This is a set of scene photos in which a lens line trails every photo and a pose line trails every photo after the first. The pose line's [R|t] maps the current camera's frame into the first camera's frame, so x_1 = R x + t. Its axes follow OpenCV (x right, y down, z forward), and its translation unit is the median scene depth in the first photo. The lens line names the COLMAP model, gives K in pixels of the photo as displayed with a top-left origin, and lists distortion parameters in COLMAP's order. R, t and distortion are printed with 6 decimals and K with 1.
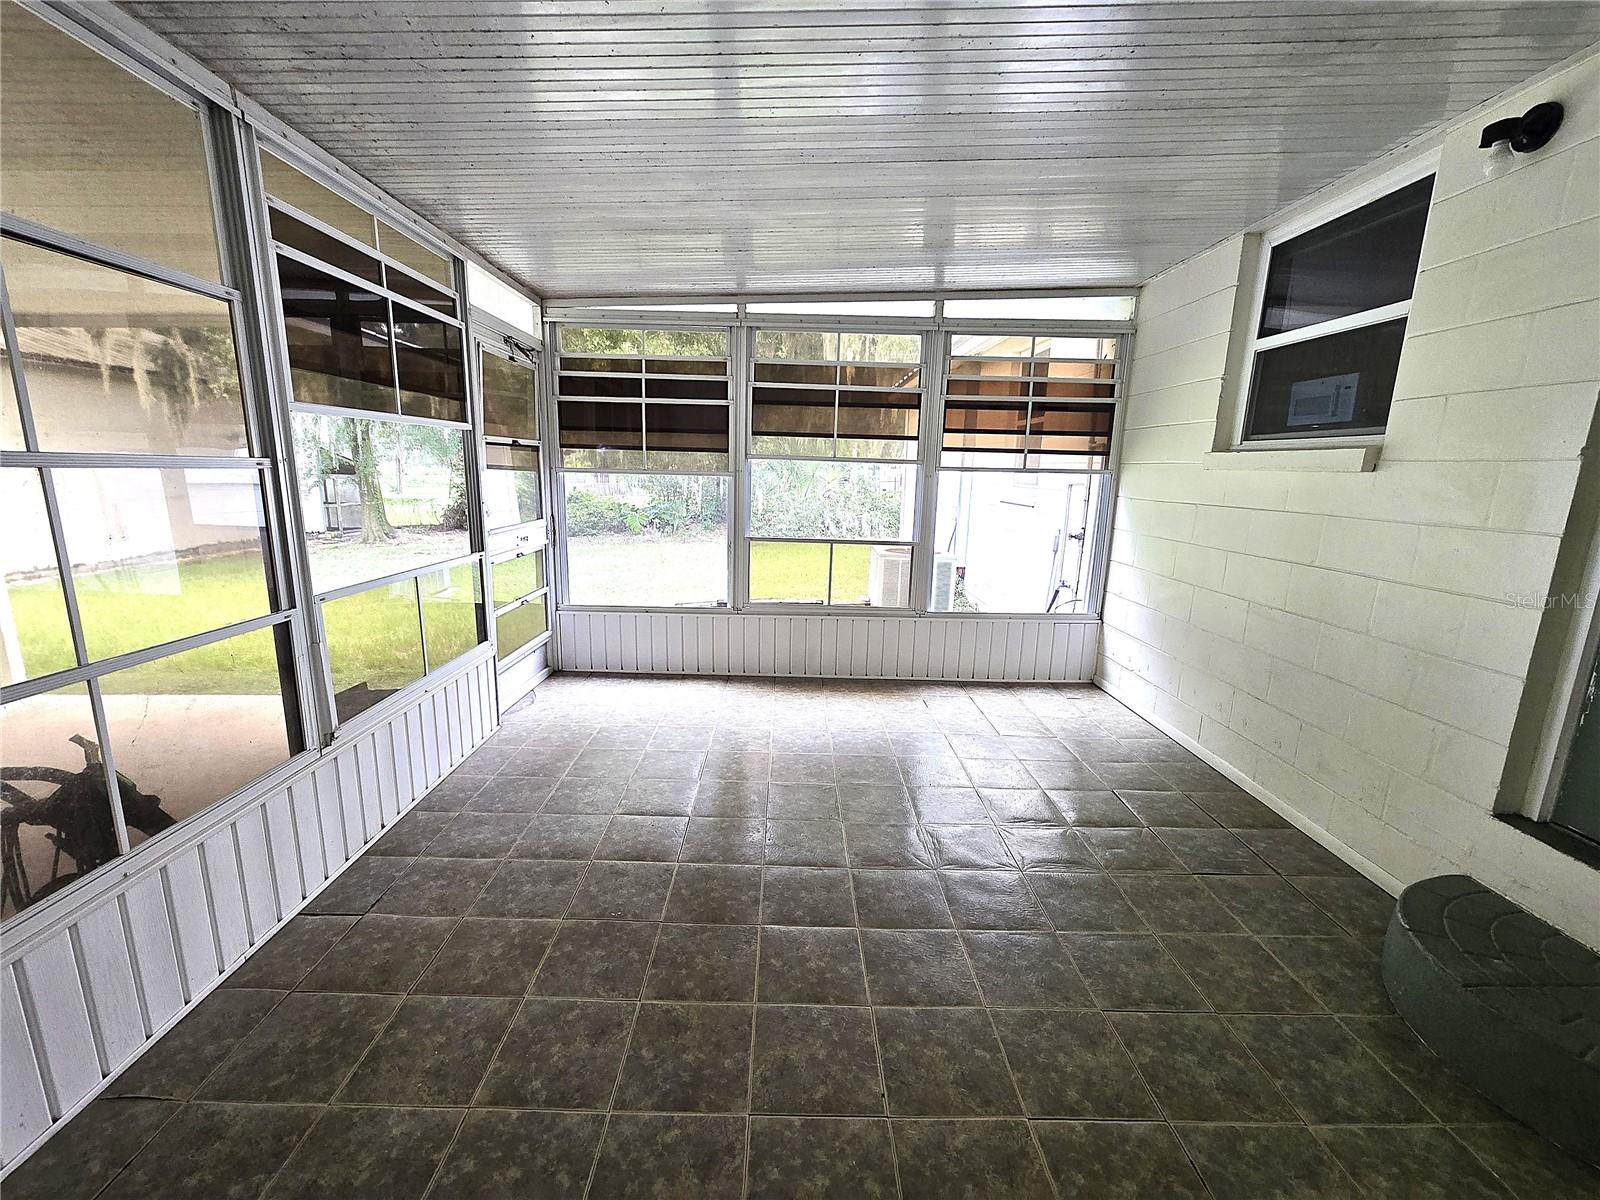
lens RADIAL K [[657.7, 0, 790.6], [0, 657.7, 600.1], [0, 0, 1]] dist [0.002562, 0.000165]
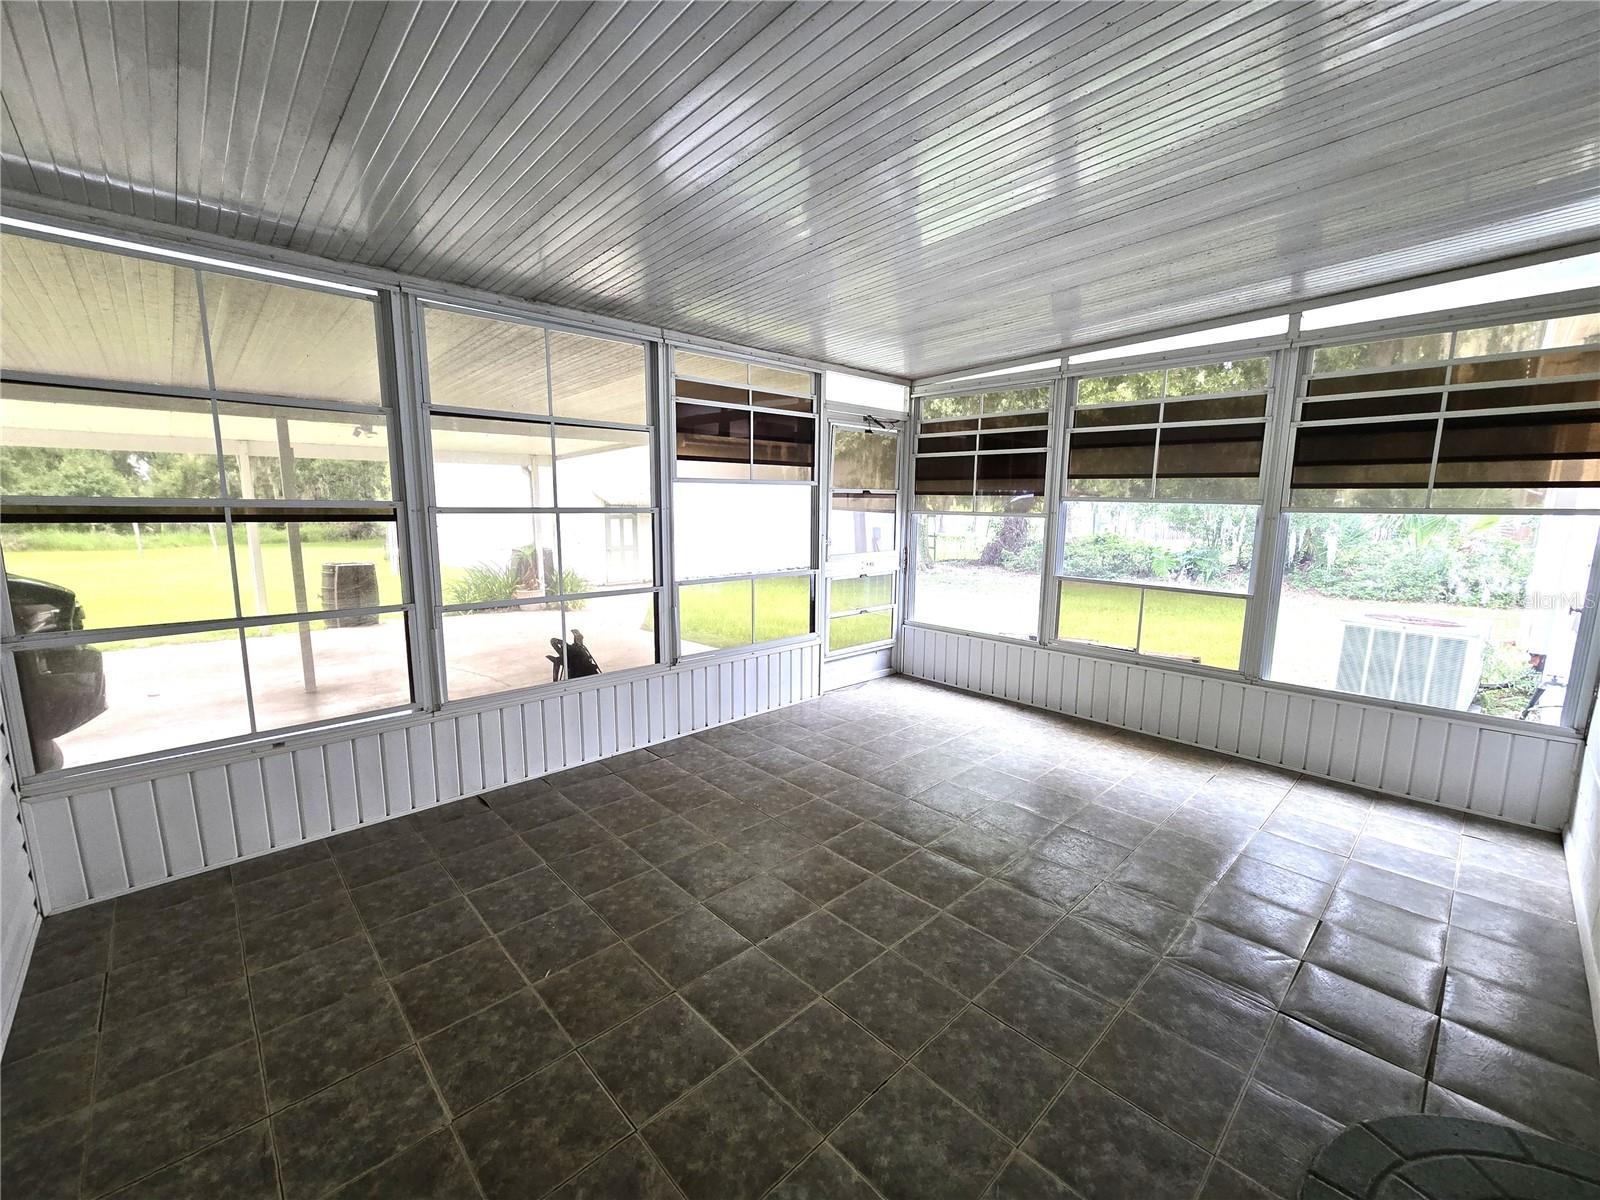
lens RADIAL K [[657.7, 0, 790.6], [0, 657.7, 600.1], [0, 0, 1]] dist [0.002562, 0.000165]
pose [[0.681763, 0.093463, -0.725578, 0.421824], [-0.138266, 0.990392, -0.002343, 0.003293], [0.718388, 0.101921, 0.688136, -0.013836]]
